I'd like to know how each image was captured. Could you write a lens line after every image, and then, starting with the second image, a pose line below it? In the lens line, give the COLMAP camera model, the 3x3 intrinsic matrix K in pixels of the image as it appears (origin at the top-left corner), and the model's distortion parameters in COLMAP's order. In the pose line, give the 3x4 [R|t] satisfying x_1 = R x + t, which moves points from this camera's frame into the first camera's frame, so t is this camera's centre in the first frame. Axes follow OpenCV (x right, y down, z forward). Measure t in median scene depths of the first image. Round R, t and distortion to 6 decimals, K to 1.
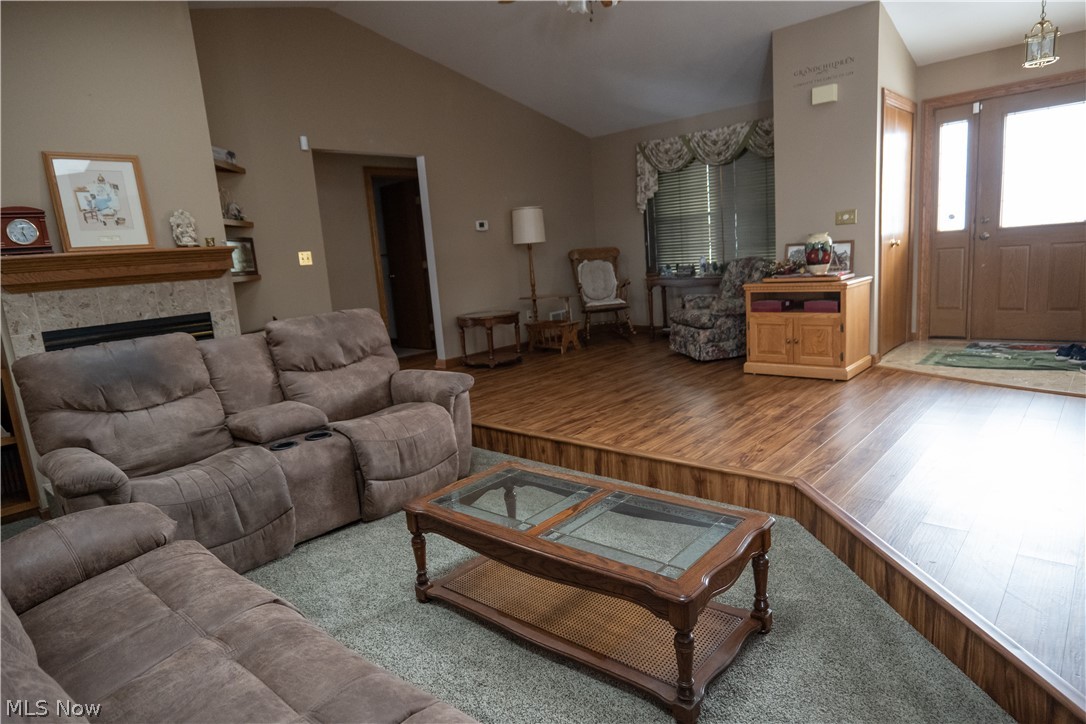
lens RADIAL K [[637.9, 0, 541.6], [0, 637.9, 359.9], [0, 0, 1]] dist [-0.026464, 0.011889]
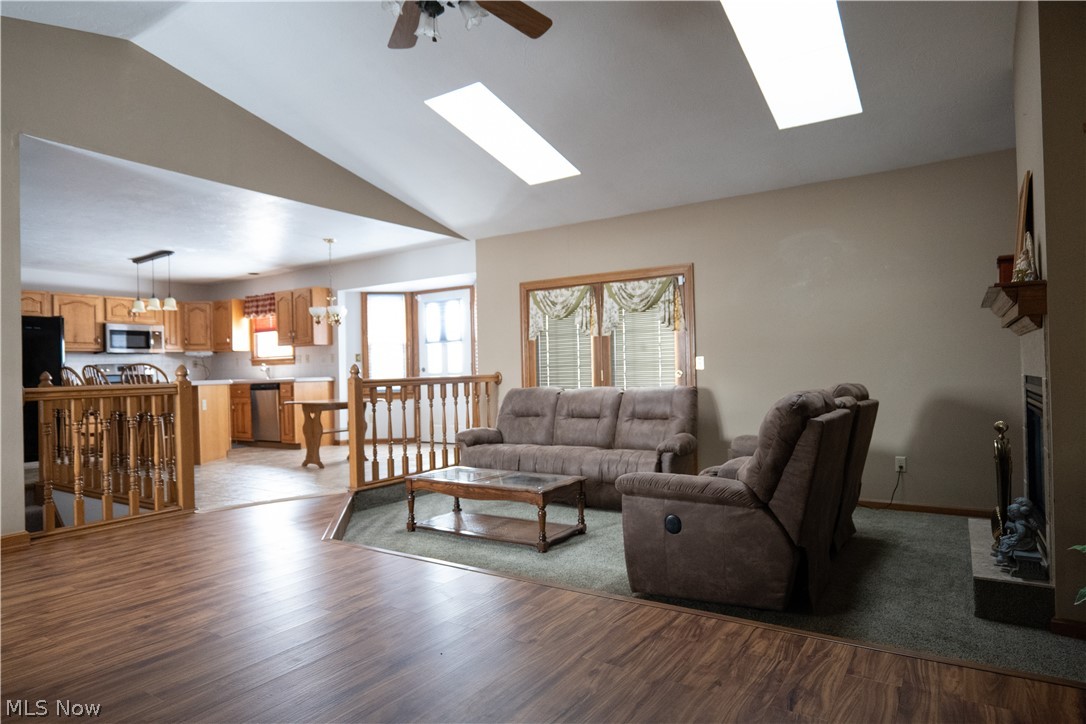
lens RADIAL K [[637.9, 0, 541.9], [0, 637.9, 370.0], [0, 0, 1]] dist [-0.026464, 0.011889]
pose [[-0.984804, 0.103137, -0.139728, 0.085530], [0.077912, 0.981428, 0.175296, -0.249070], [0.155212, 0.161746, -0.974550, 1.652999]]
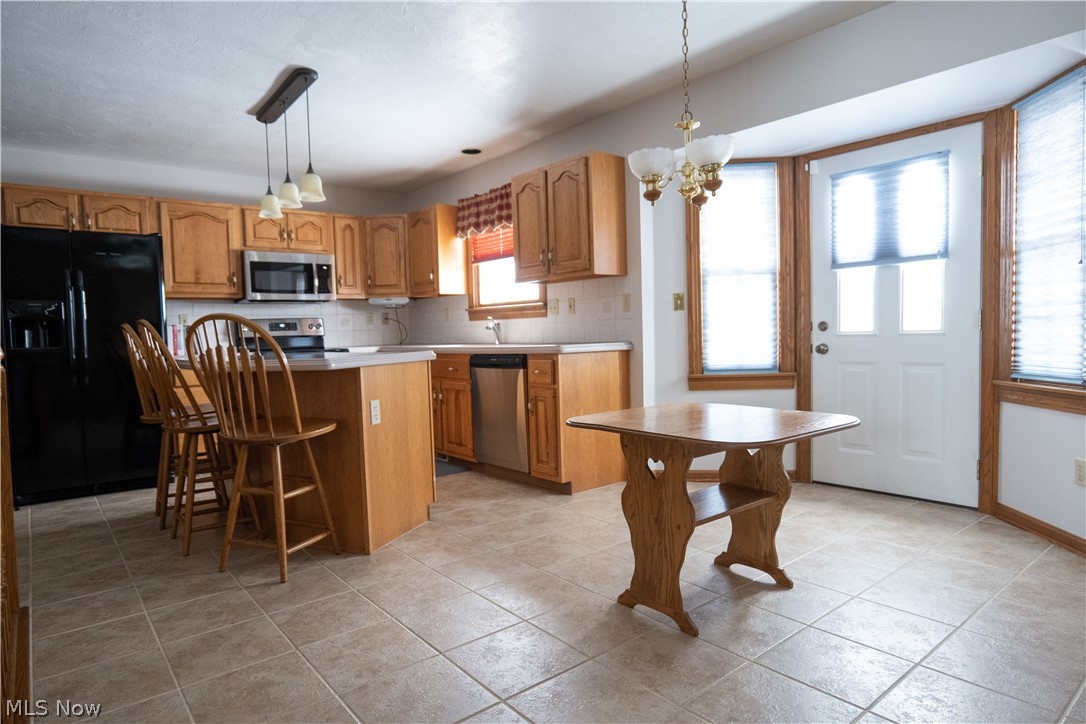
lens RADIAL K [[637.9, 0, 542.8], [0, 637.9, 364.2], [0, 0, 1]] dist [-0.026464, 0.011889]
pose [[-0.981552, 0.097949, 0.164201, 0.450167], [0.130955, 0.970152, 0.204099, -0.100842], [-0.139309, 0.221837, -0.965081, 0.494296]]
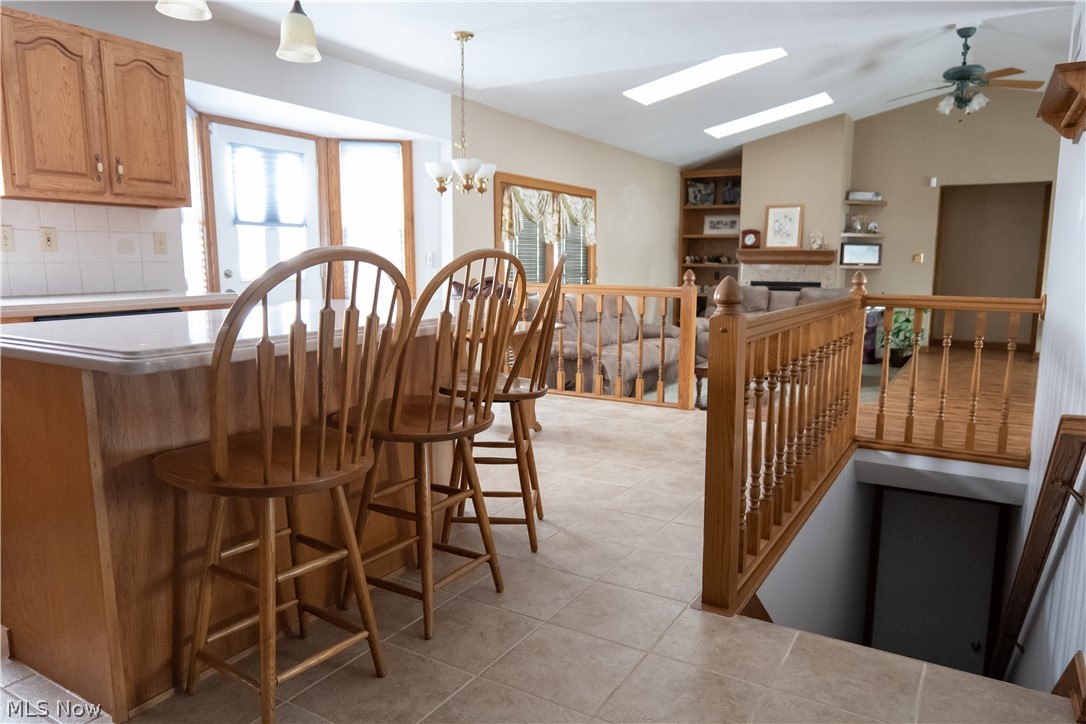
lens RADIAL K [[704.6, 0, 576.3], [0, 704.6, 367.1], [0, 0, 1]] dist [-0.008069, 0.005596]
pose [[0.204507, 0.222707, -0.953194, 1.525292], [-0.188376, 0.964527, 0.184939, -0.087400], [0.960568, 0.141737, 0.239205, -0.211580]]
